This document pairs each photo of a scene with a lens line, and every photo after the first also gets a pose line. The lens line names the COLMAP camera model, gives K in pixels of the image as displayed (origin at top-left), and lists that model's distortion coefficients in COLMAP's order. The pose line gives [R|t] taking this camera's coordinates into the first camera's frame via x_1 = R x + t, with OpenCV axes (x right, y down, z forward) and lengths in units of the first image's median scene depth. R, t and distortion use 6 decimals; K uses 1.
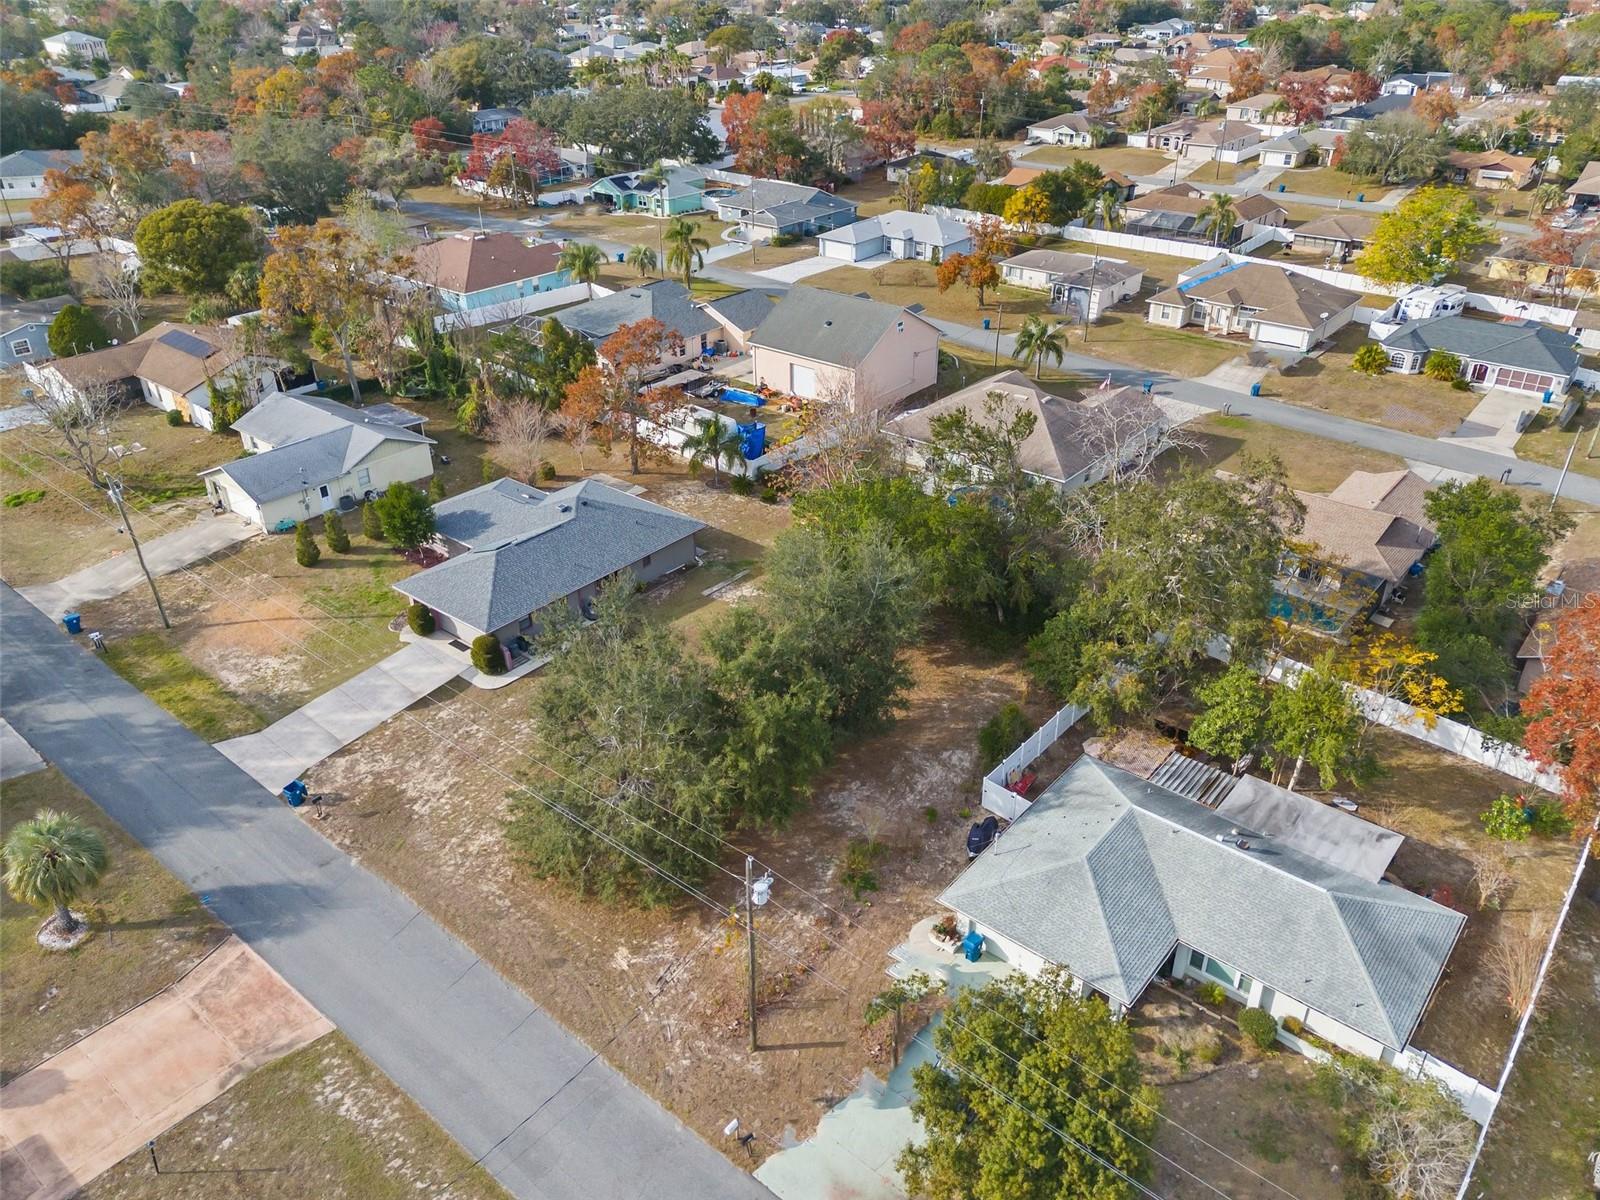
lens RADIAL K [[1173.0, 0, 800.0], [0, 1173.0, 600.0], [0, 0, 1]] dist [0.061424, -0.053194]
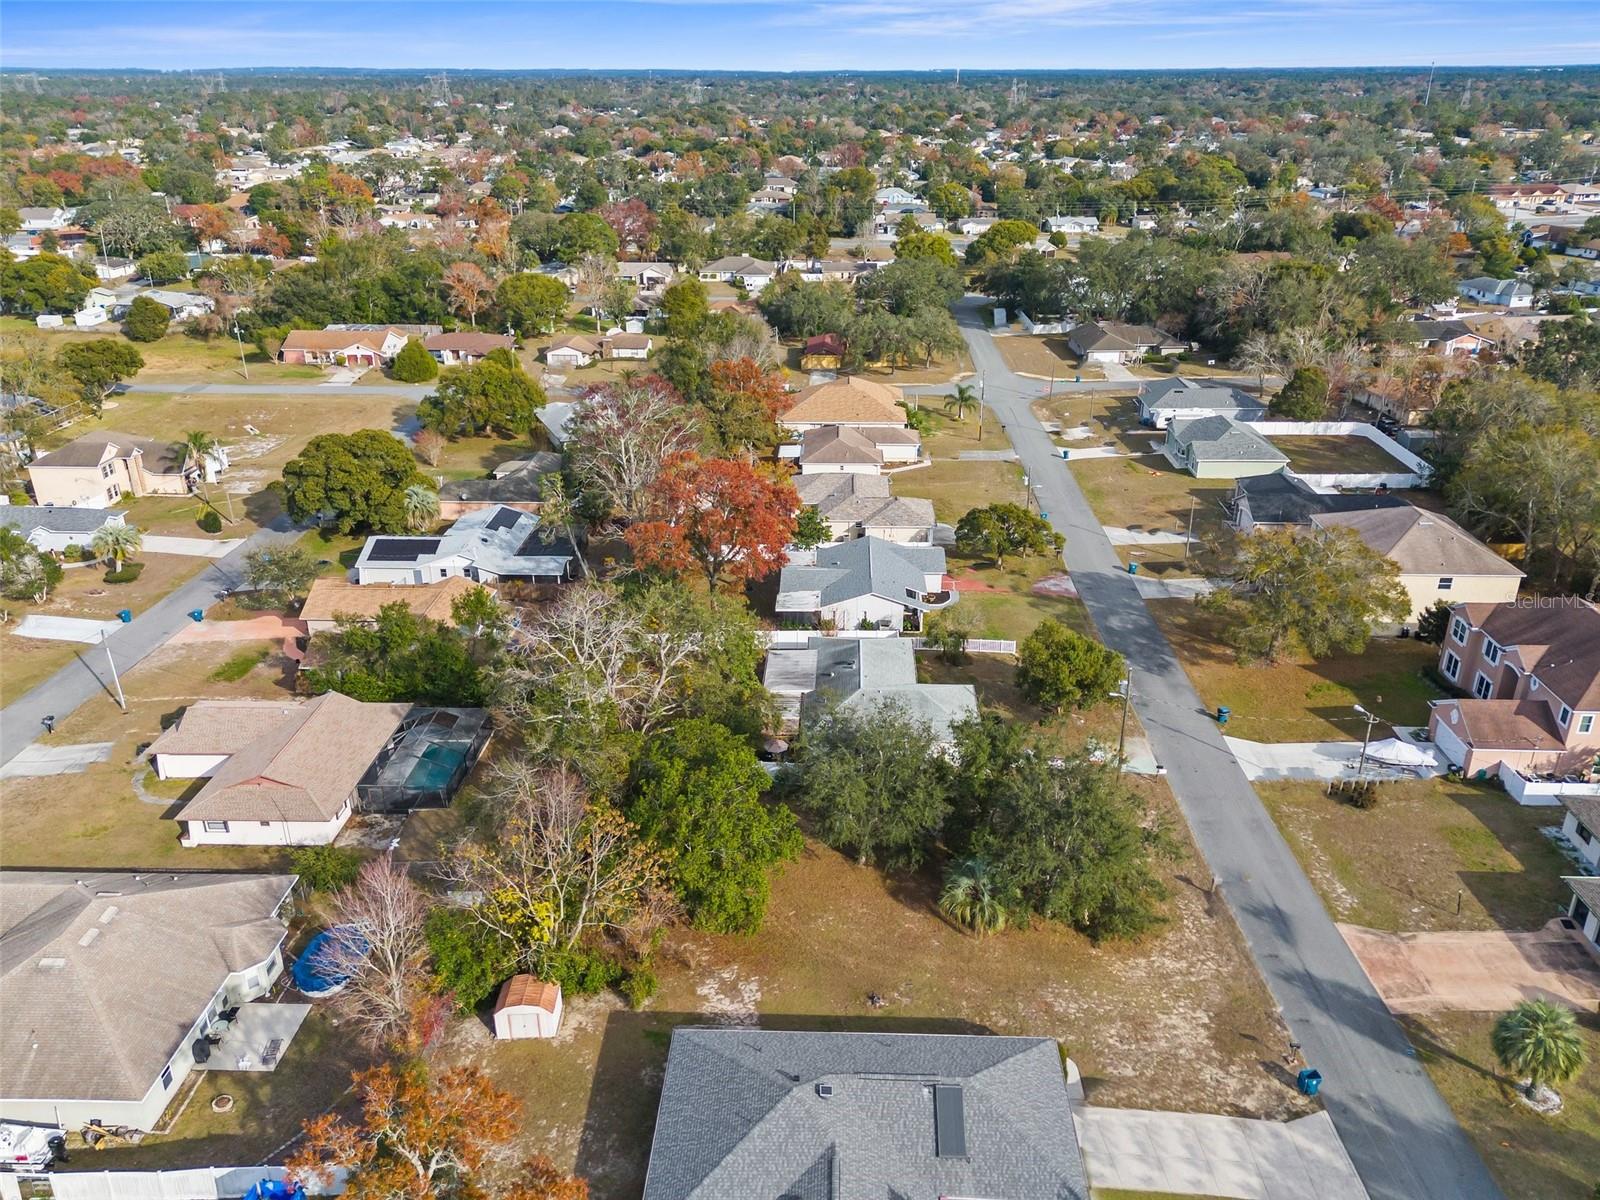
lens RADIAL K [[1200.1, 0, 806.4], [0, 1200.1, 603.6], [0, 0, 1]] dist [0.080061, -0.064659]
pose [[-0.609125, -0.313785, 0.728358, -0.656757], [0.396796, 0.674602, 0.622467, -0.751908], [-0.686673, 0.668170, -0.286408, 1.096495]]
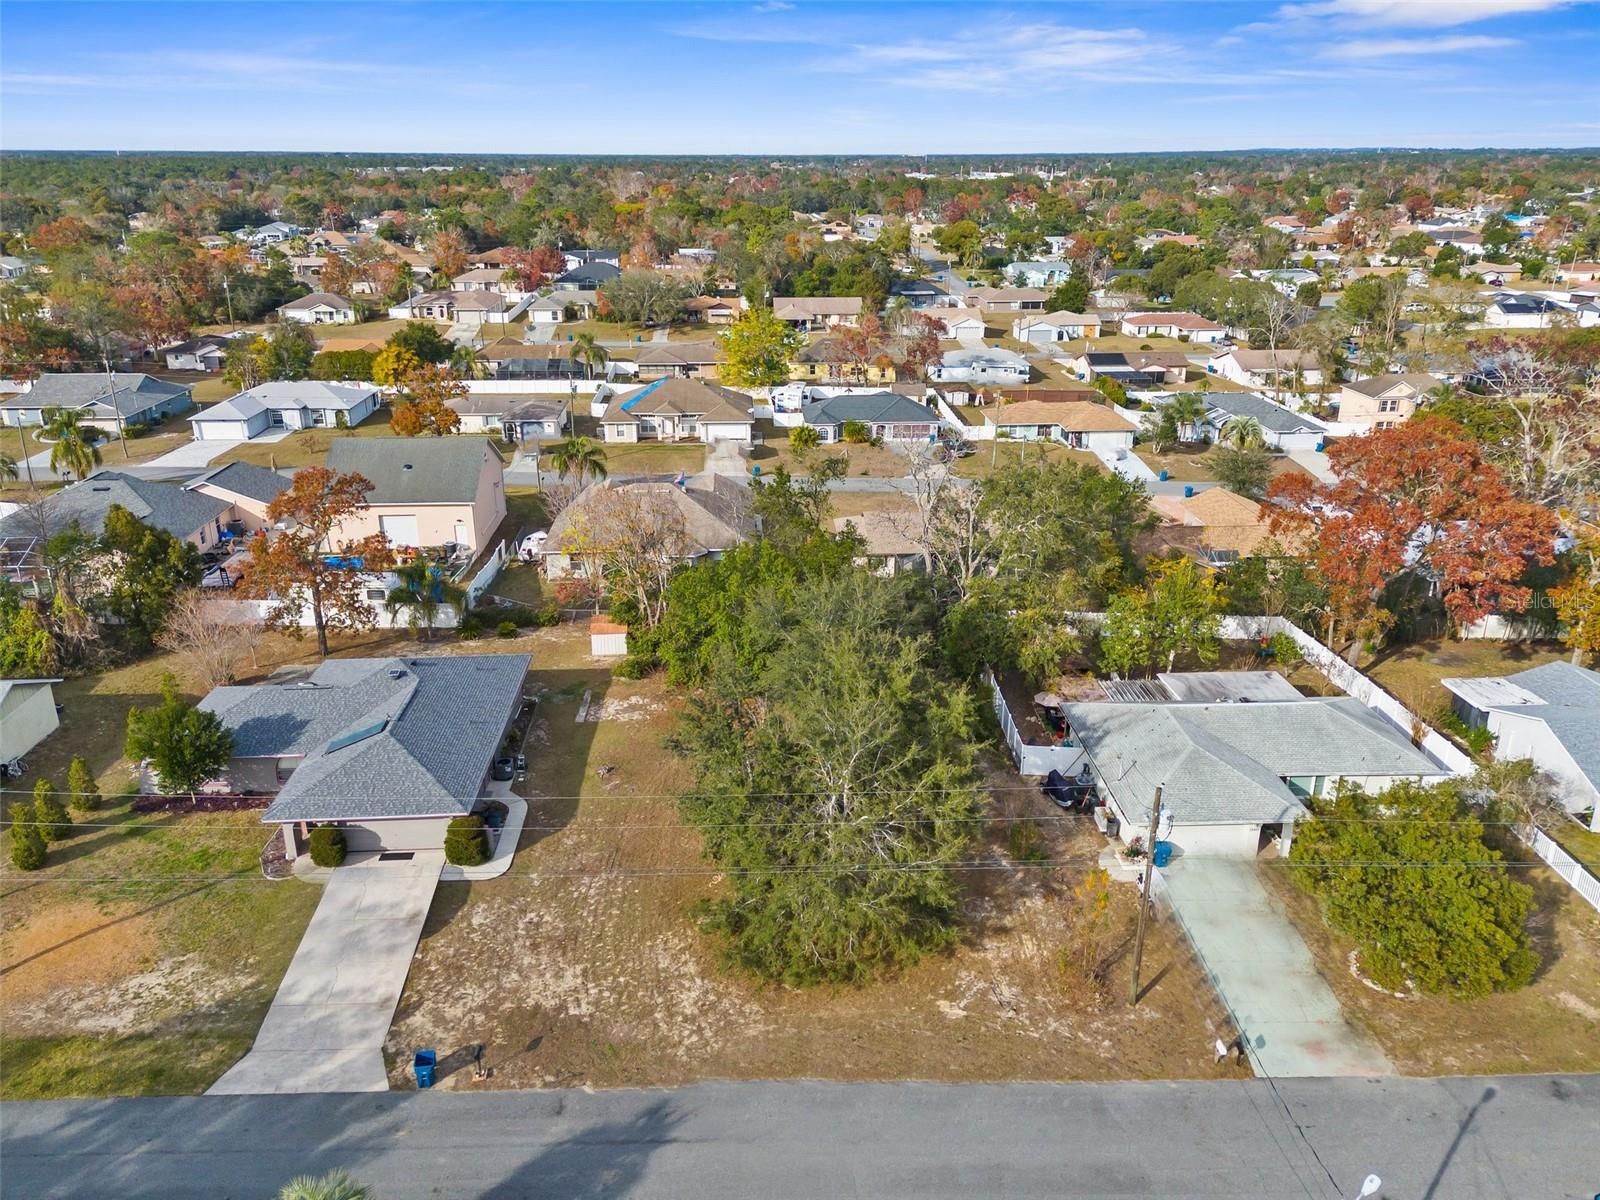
lens RADIAL K [[1179.9, 0, 803.0], [0, 1179.9, 602.7], [0, 0, 1]] dist [0.098346, -0.126279]
pose [[0.736184, -0.234452, 0.634874, -0.547245], [0.331100, 0.942919, -0.035726, -0.002064], [-0.590259, 0.236508, 0.771789, 0.193886]]
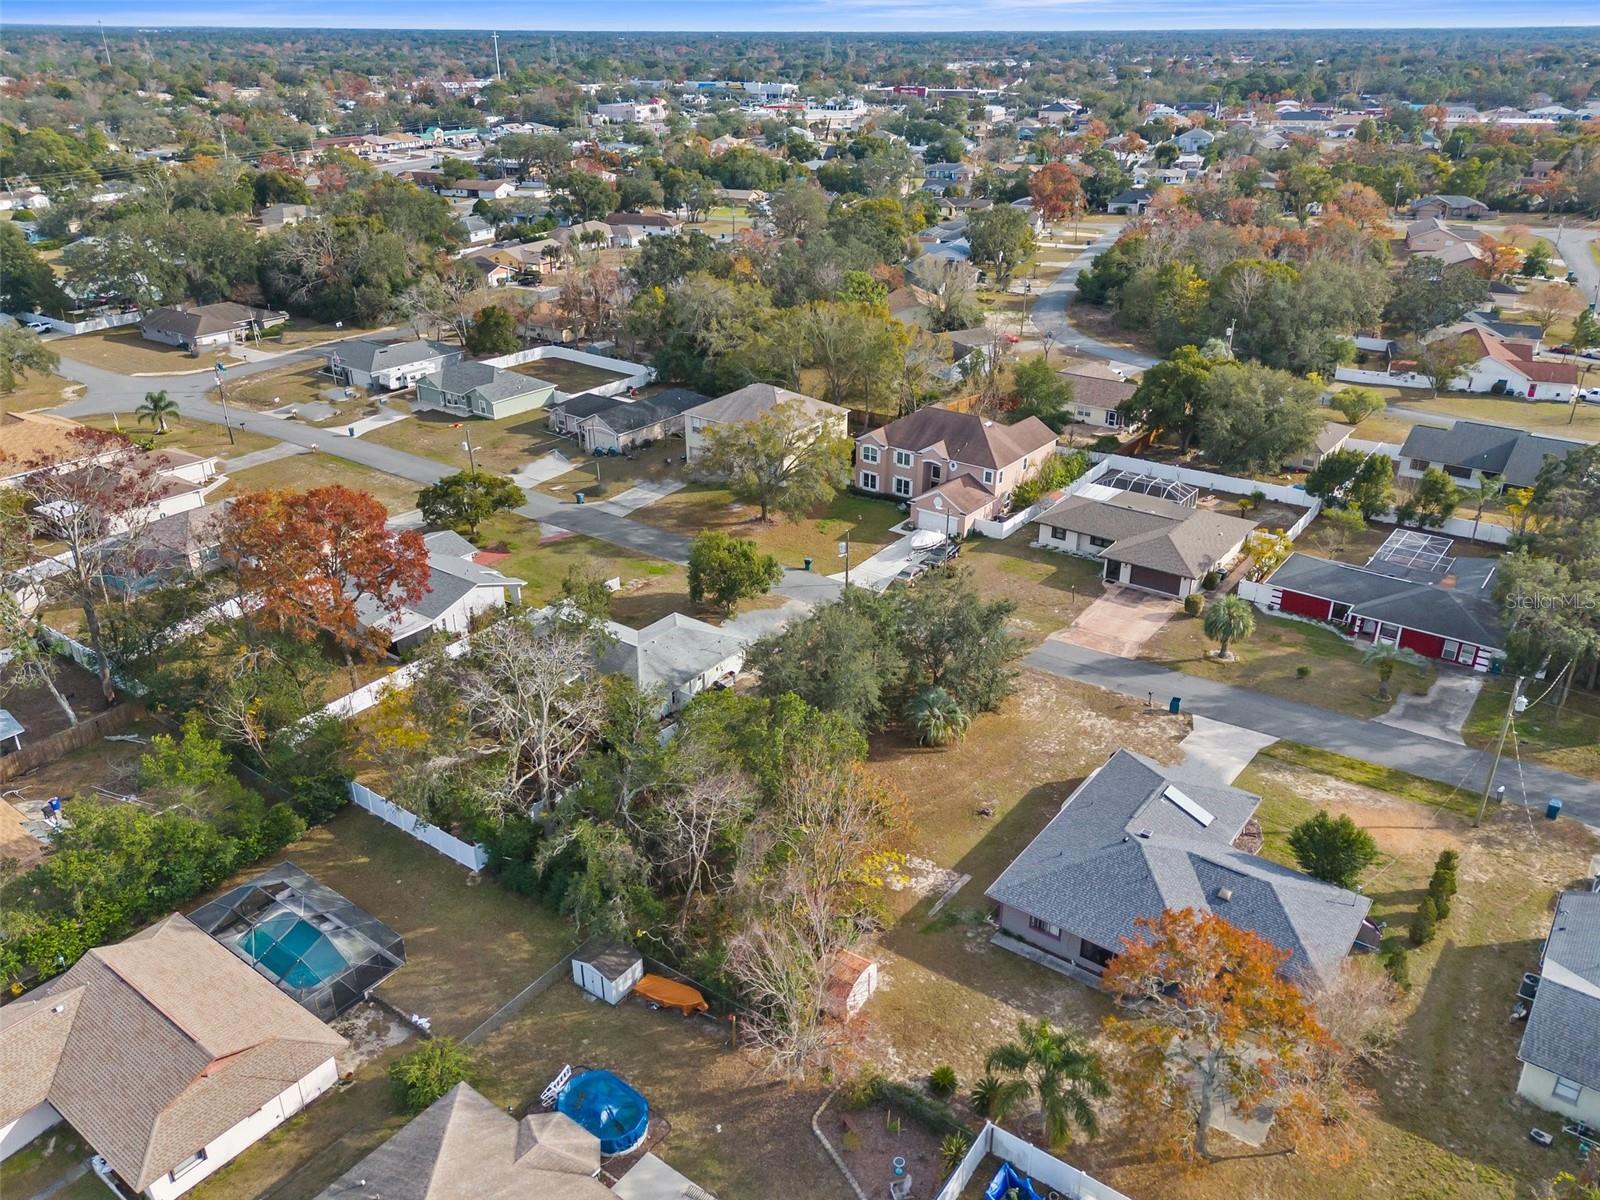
lens RADIAL K [[1190.2, 0, 805.1], [0, 1190.2, 603.4], [0, 0, 1]] dist [0.086049, -0.089044]
pose [[-0.998806, 0.023988, -0.042552, 0.085158], [-0.021229, 0.571368, 0.820419, -0.955991], [0.043993, 0.820343, -0.570177, 1.452989]]
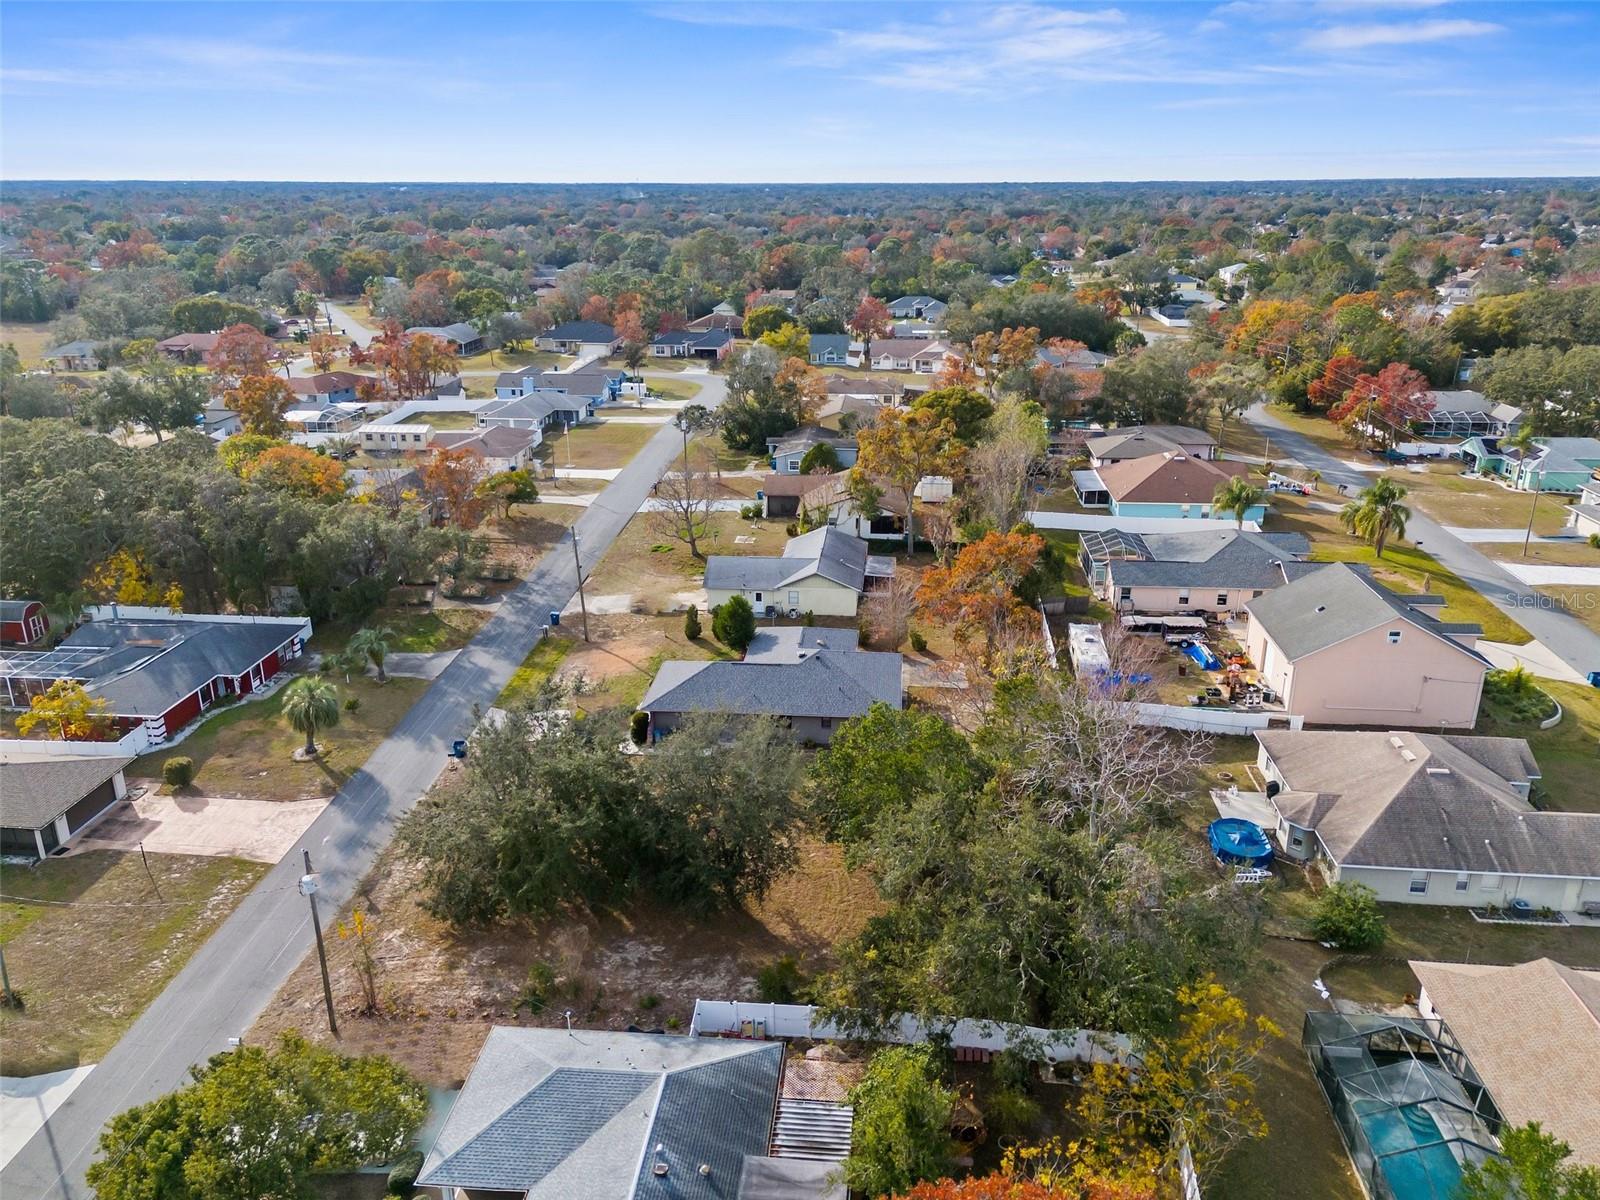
lens RADIAL K [[1203.1, 0, 803.6], [0, 1203.1, 534.2], [0, 0, 1]] dist [0.077479, -0.060846]
pose [[0.566918, 0.232415, -0.790308, 0.742509], [-0.406429, 0.913394, -0.022934, -0.169698], [0.716533, 0.334206, 0.612280, 0.270176]]
